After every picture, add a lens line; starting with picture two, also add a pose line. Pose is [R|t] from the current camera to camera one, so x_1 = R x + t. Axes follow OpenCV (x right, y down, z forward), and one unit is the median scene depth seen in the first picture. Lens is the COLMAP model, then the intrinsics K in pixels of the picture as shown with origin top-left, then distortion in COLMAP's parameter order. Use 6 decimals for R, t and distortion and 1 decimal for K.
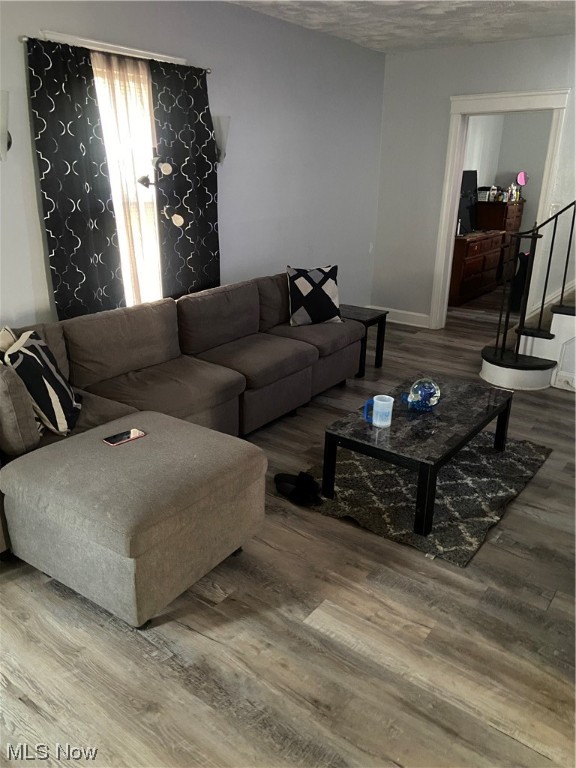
lens RADIAL K [[613.6, 0, 288.3], [0, 613.6, 395.5], [0, 0, 1]] dist [0.214102, -0.260802]
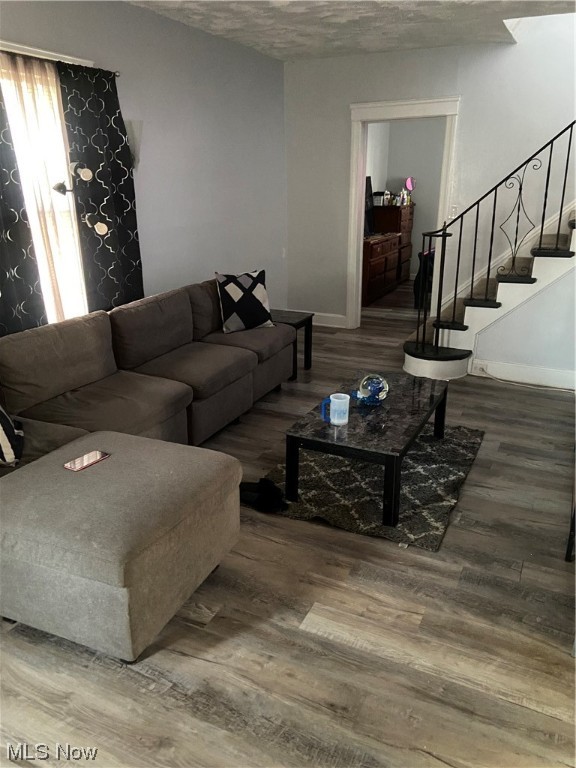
lens RADIAL K [[613.6, 0, 288.3], [0, 613.6, 395.5], [0, 0, 1]] dist [0.214102, -0.260802]
pose [[0.978707, -0.084529, 0.187051, -0.113146], [0.087261, 0.996165, -0.006404, 0.001974], [-0.185792, 0.022590, 0.982329, 0.021905]]
